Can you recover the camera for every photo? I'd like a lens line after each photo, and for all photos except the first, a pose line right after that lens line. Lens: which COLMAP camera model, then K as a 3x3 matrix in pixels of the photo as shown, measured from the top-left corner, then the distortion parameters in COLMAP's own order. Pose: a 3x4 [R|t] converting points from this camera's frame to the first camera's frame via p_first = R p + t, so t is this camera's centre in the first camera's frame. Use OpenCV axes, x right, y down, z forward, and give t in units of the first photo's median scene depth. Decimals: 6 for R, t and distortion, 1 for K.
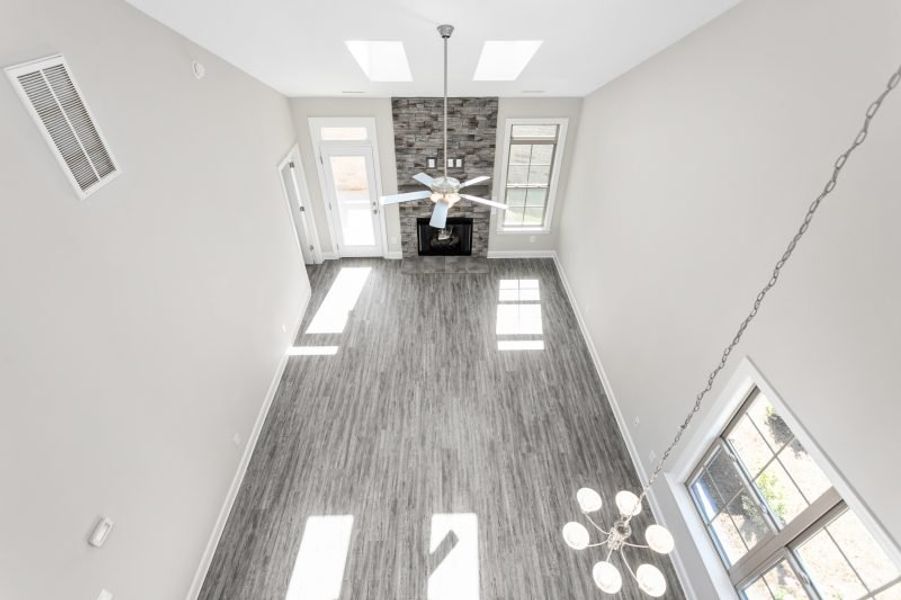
lens RADIAL K [[423.0, 0, 450.5], [0, 423.0, 300.0], [0, 0, 1]] dist [-0.002885, -0.000203]
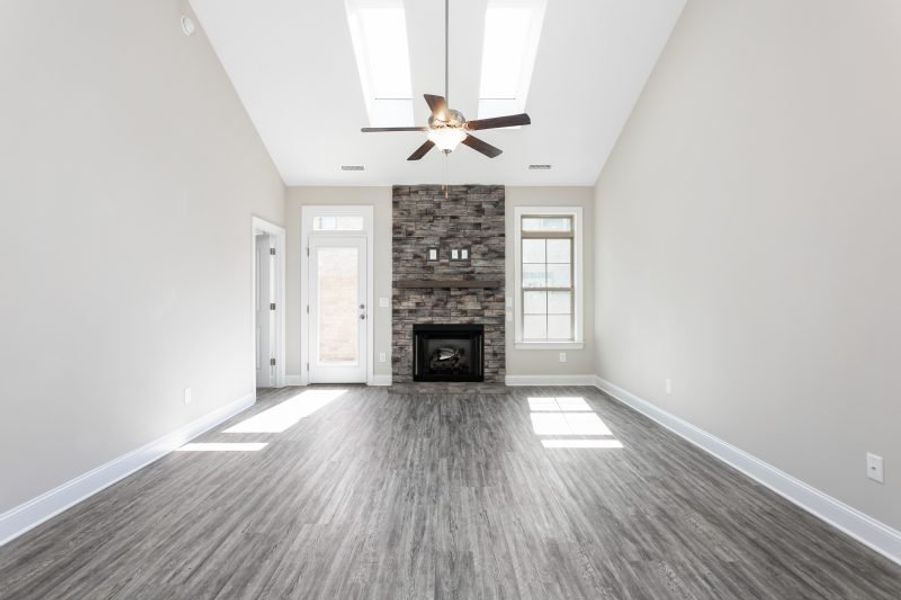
lens RADIAL K [[432.8, 0, 448.0], [0, 432.8, 294.8], [0, 0, 1]] dist [0.000186, 0.000383]
pose [[0.999797, -0.008795, -0.018125, 0.001411], [-0.004623, 0.775510, -0.631318, 0.319763], [0.019608, 0.631274, 0.775312, 0.381119]]
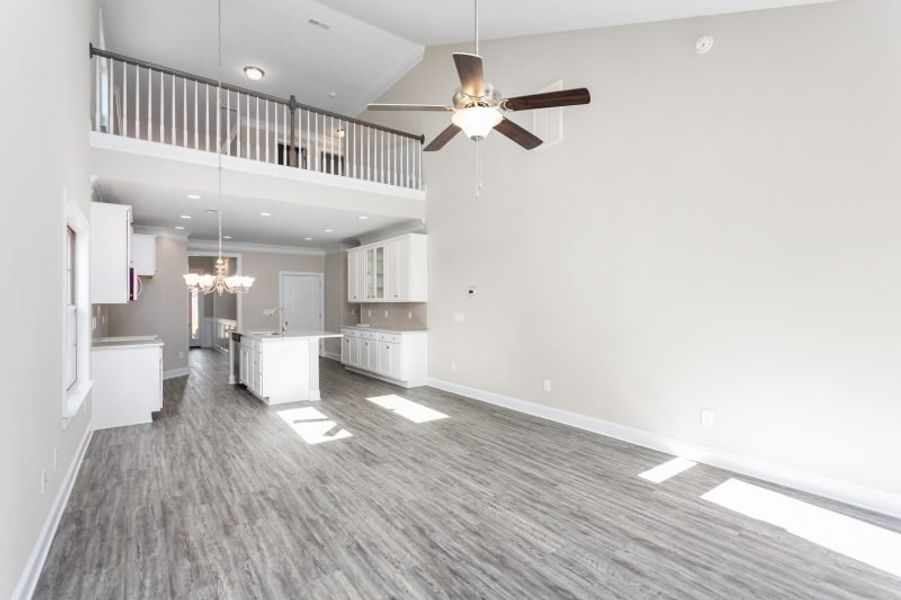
lens RADIAL K [[425.5, 0, 448.4], [0, 425.5, 305.2], [0, 0, 1]] dist [-0.001543, 0.000378]
pose [[-0.823479, -0.002576, -0.567341, 0.240940], [-0.356897, 0.779698, 0.514486, -0.220537], [0.441030, 0.626150, -0.642984, 1.023058]]
